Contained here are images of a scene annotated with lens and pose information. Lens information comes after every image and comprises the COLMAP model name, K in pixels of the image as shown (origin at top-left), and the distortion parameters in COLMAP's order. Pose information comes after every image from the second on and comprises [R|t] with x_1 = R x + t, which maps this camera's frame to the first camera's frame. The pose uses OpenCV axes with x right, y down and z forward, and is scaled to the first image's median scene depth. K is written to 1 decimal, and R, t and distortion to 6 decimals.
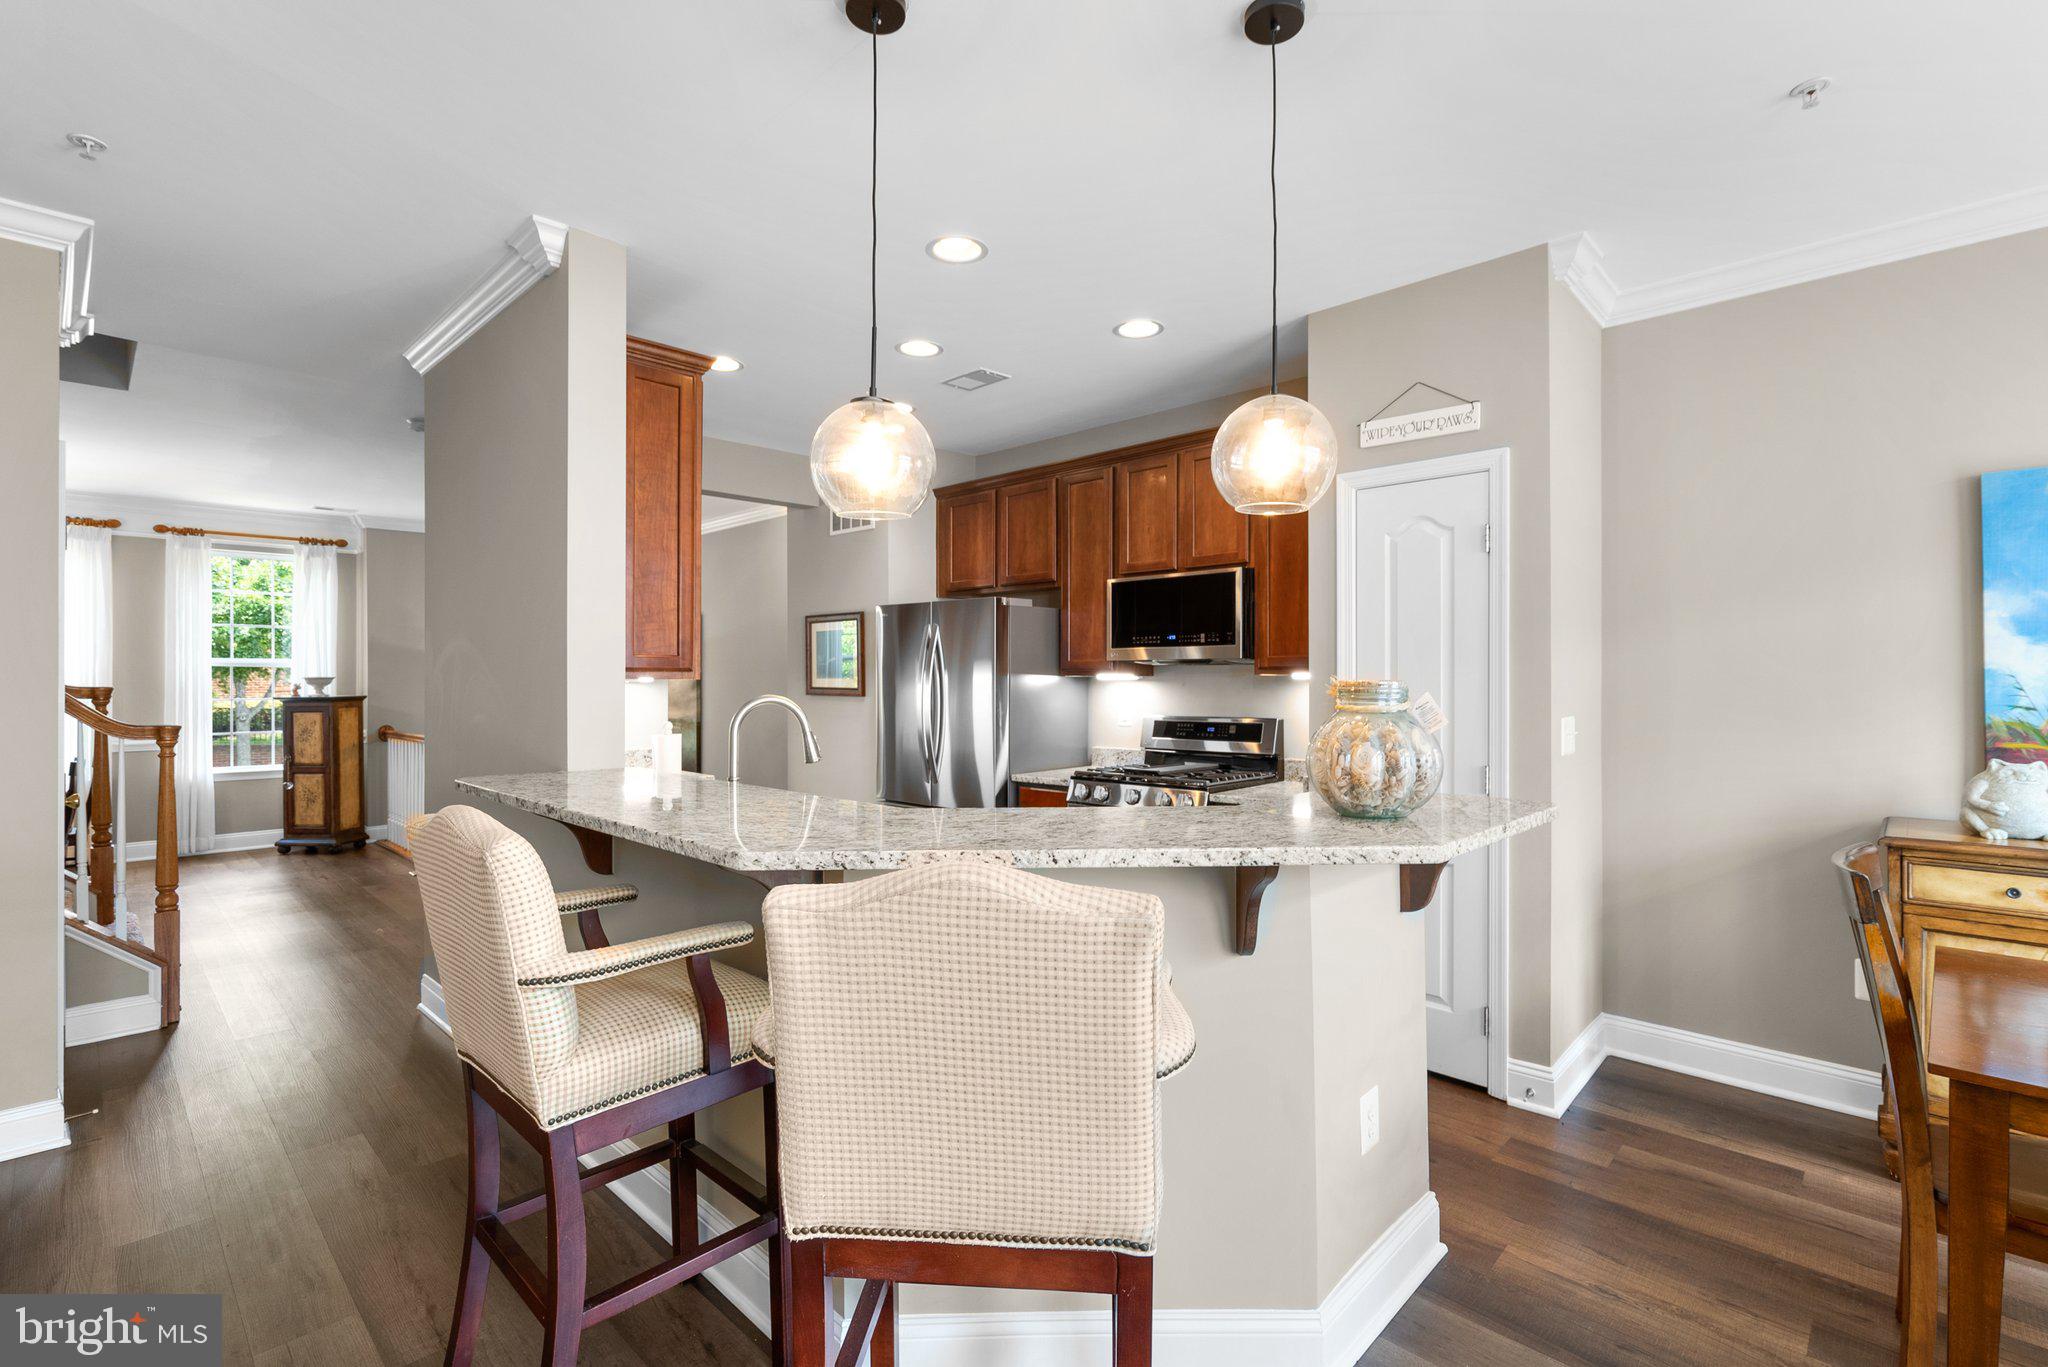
lens RADIAL K [[950.0, 0, 1011.0], [0, 950.0, 675.7], [0, 0, 1]] dist [-0.003466, 0.002612]
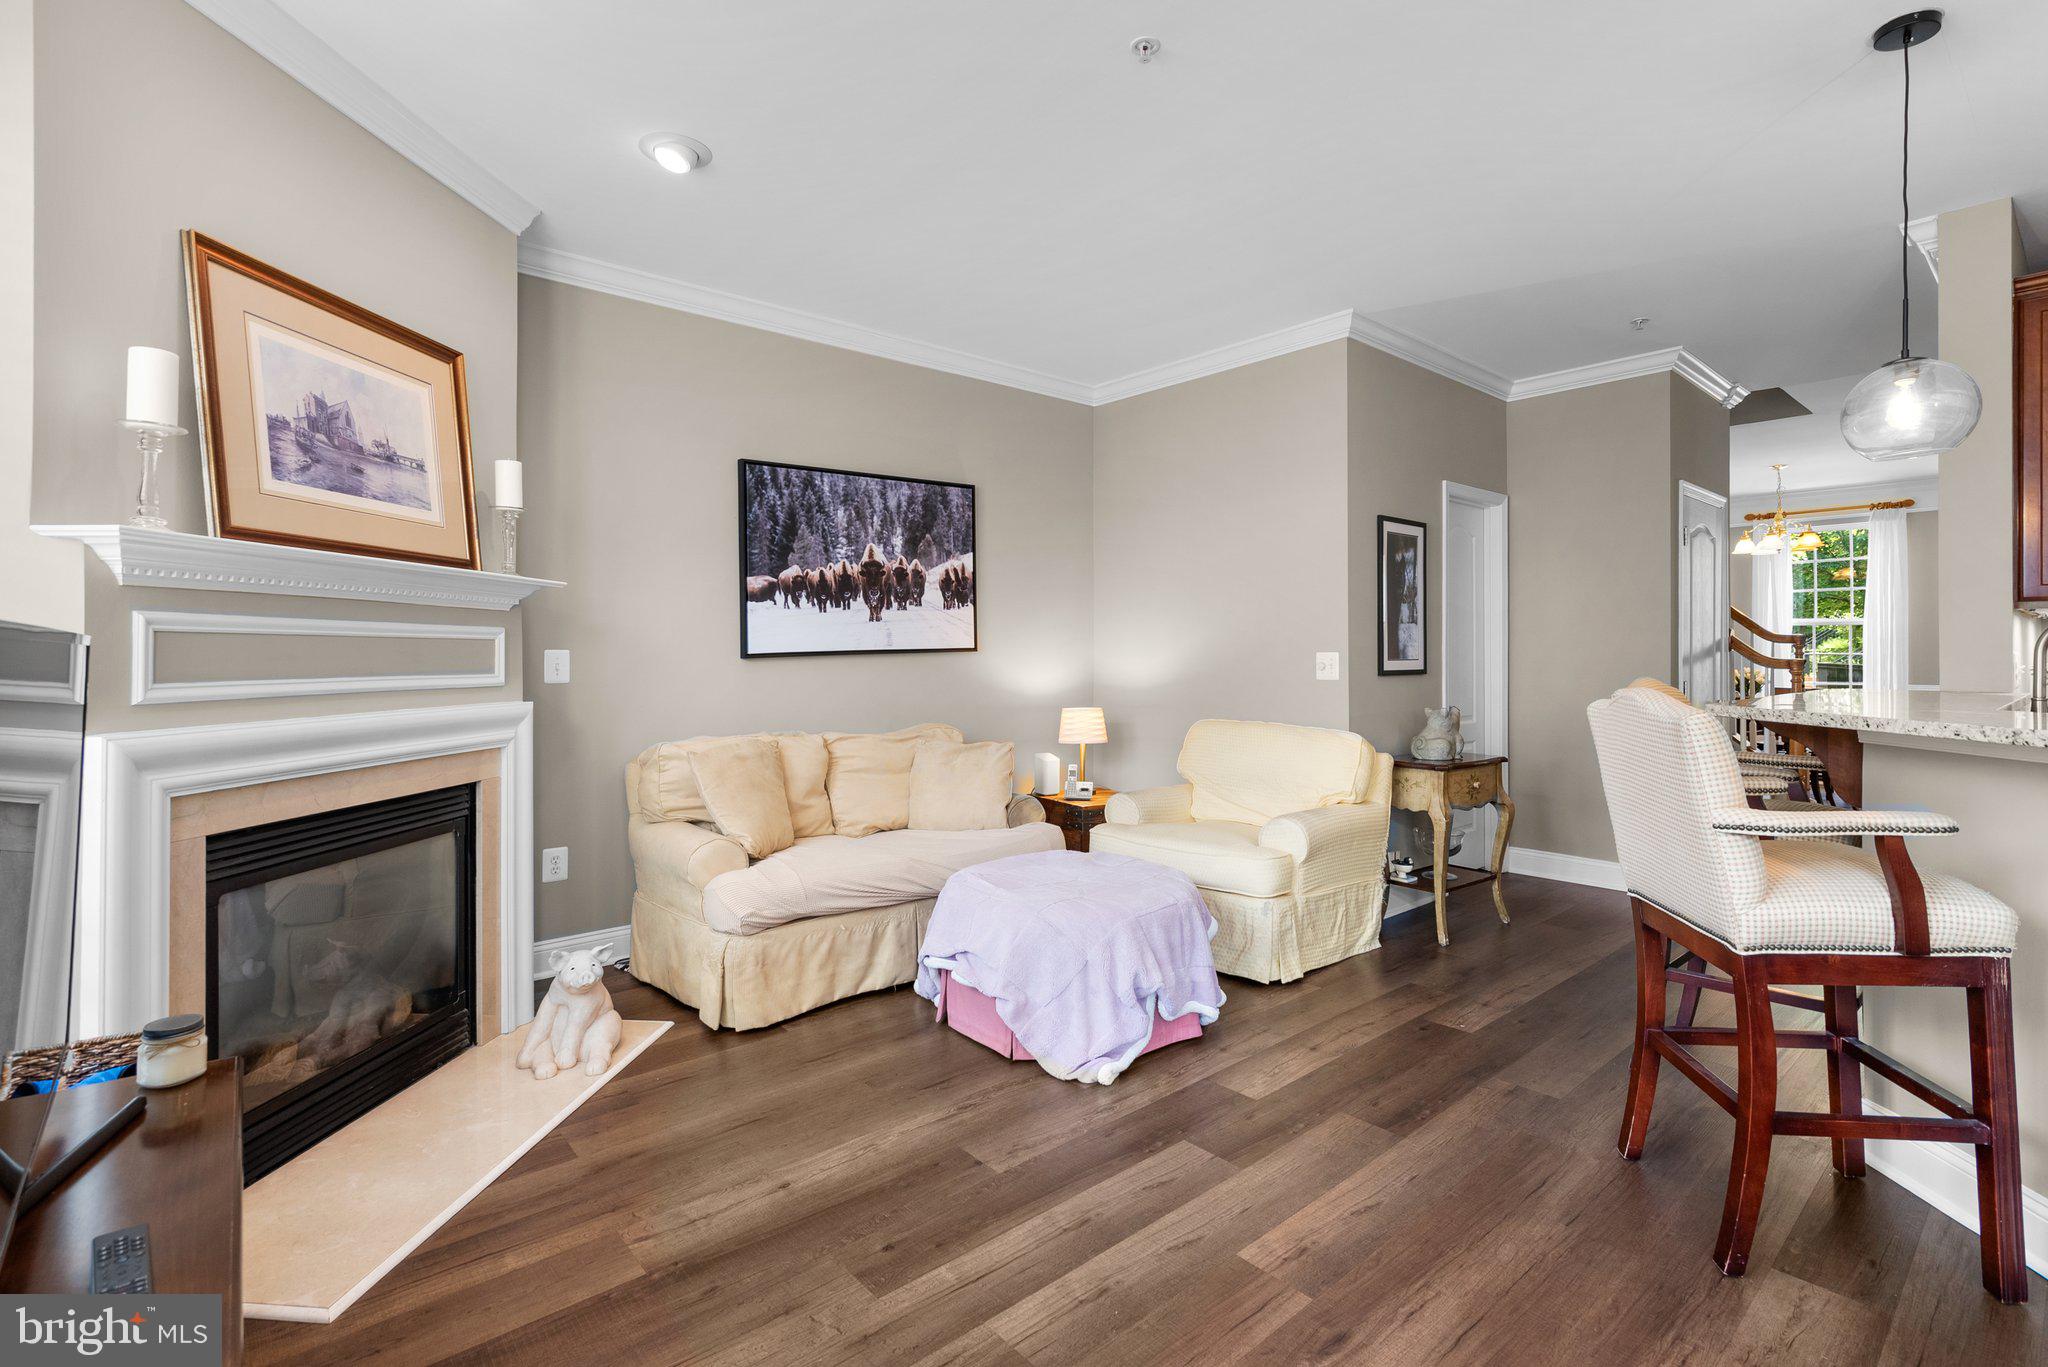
lens RADIAL K [[950.0, 0, 1007.9], [0, 950.0, 647.6], [0, 0, 1]] dist [-0.003466, 0.002612]
pose [[-0.091815, -0.005714, -0.995760, 0.531605], [-0.001193, 0.999983, -0.005629, 0.041604], [0.995775, 0.000671, -0.091820, 0.025336]]
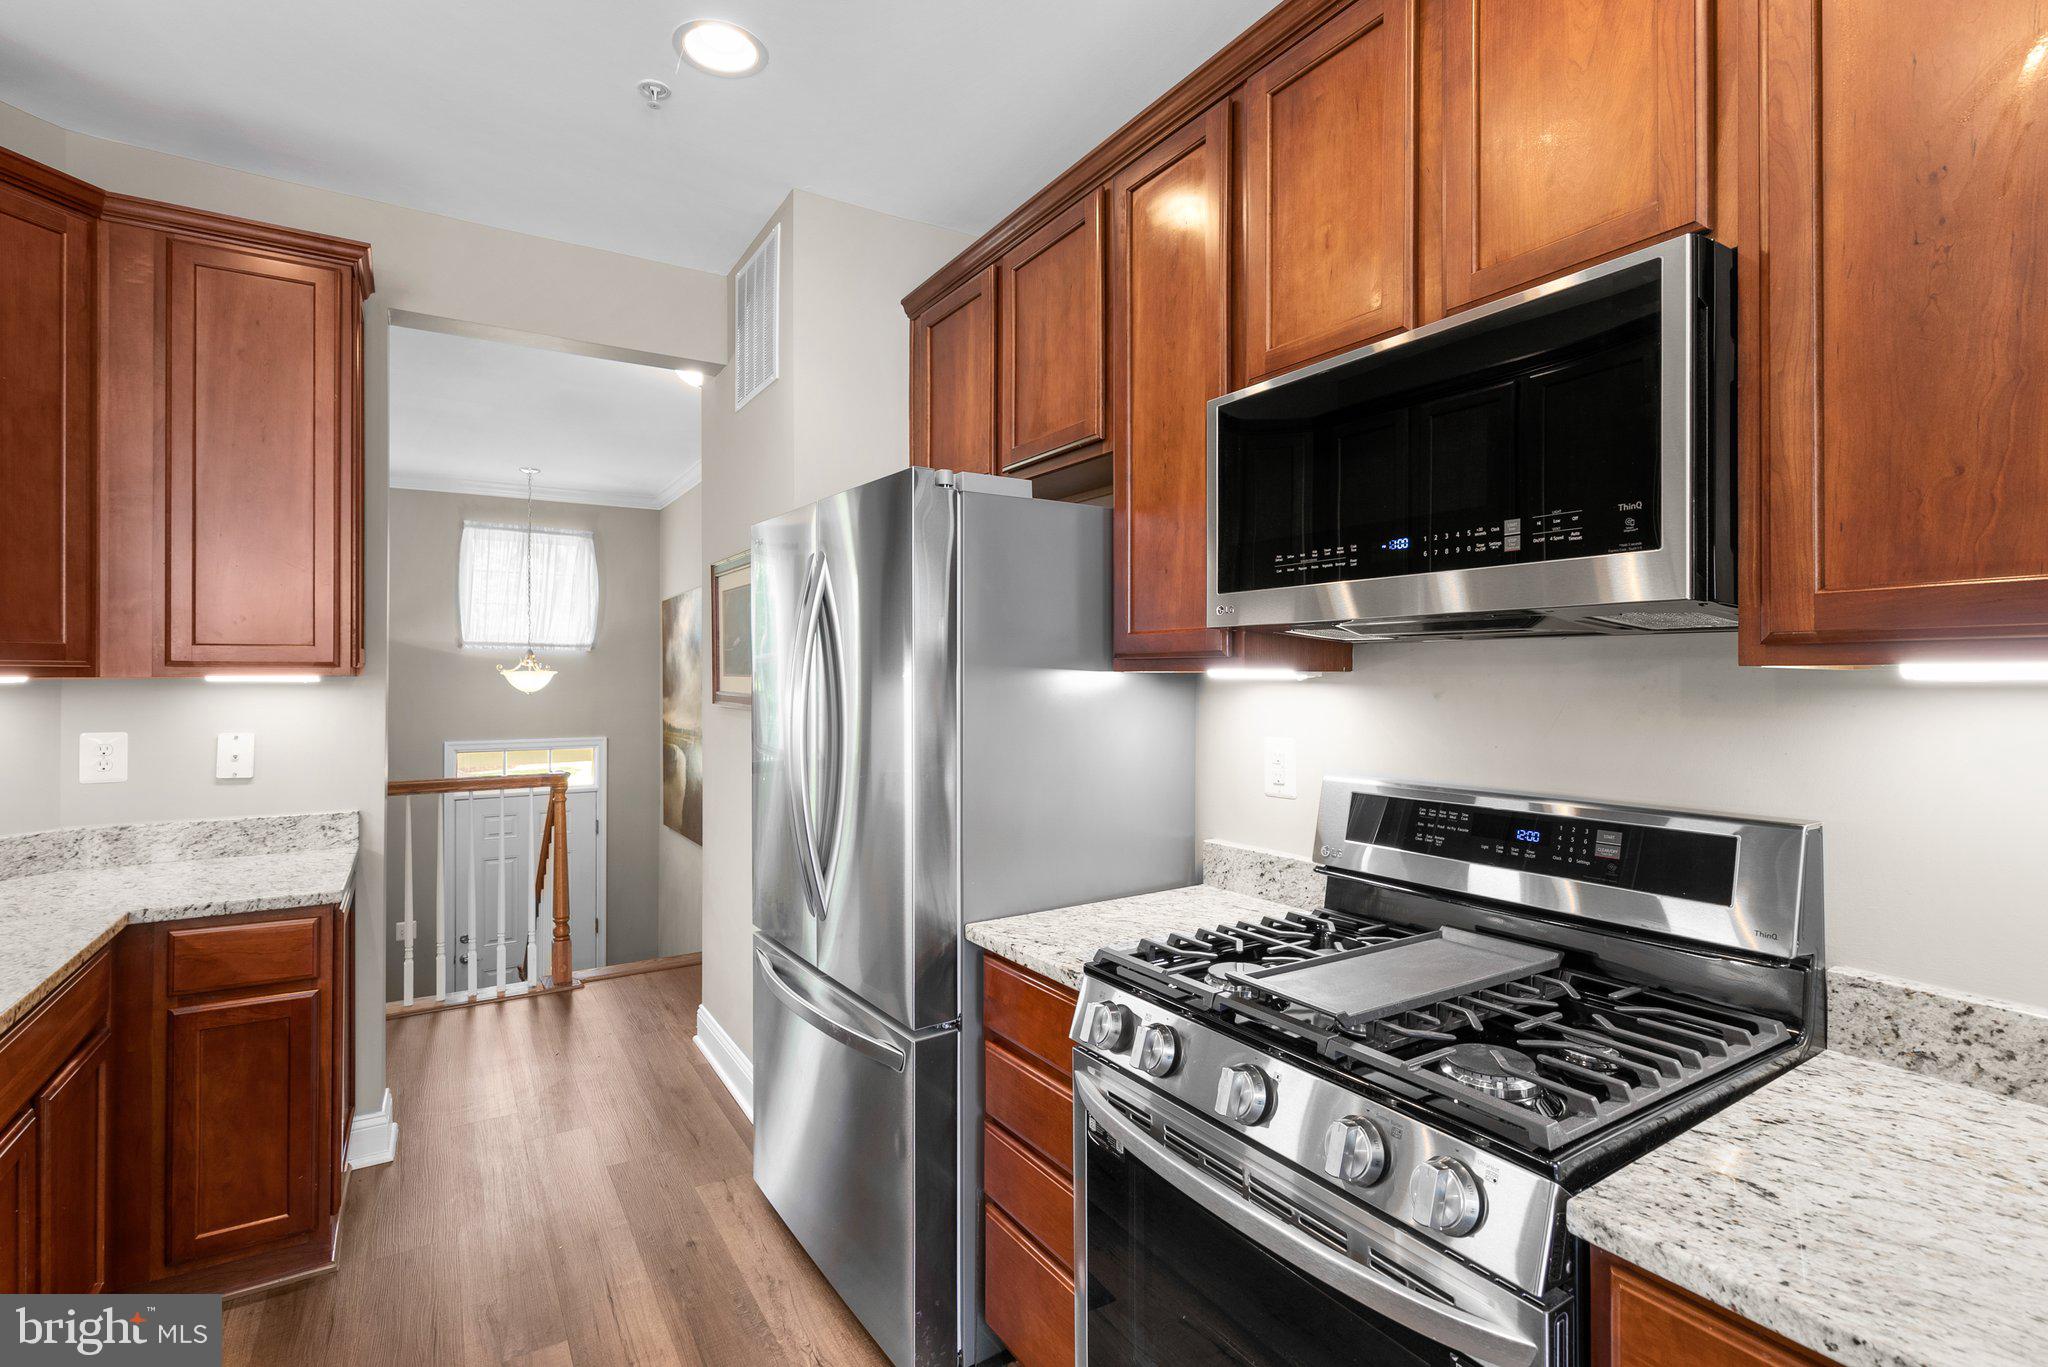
lens RADIAL K [[950.0, 0, 1026.2], [0, 950.0, 676.5], [0, 0, 1]] dist [-0.003466, 0.002612]
pose [[0.975151, 0.001849, -0.221535, 0.126097], [-0.002048, 0.999998, -0.000670, 0.002804], [0.221534, 0.001107, 0.975152, 0.710504]]
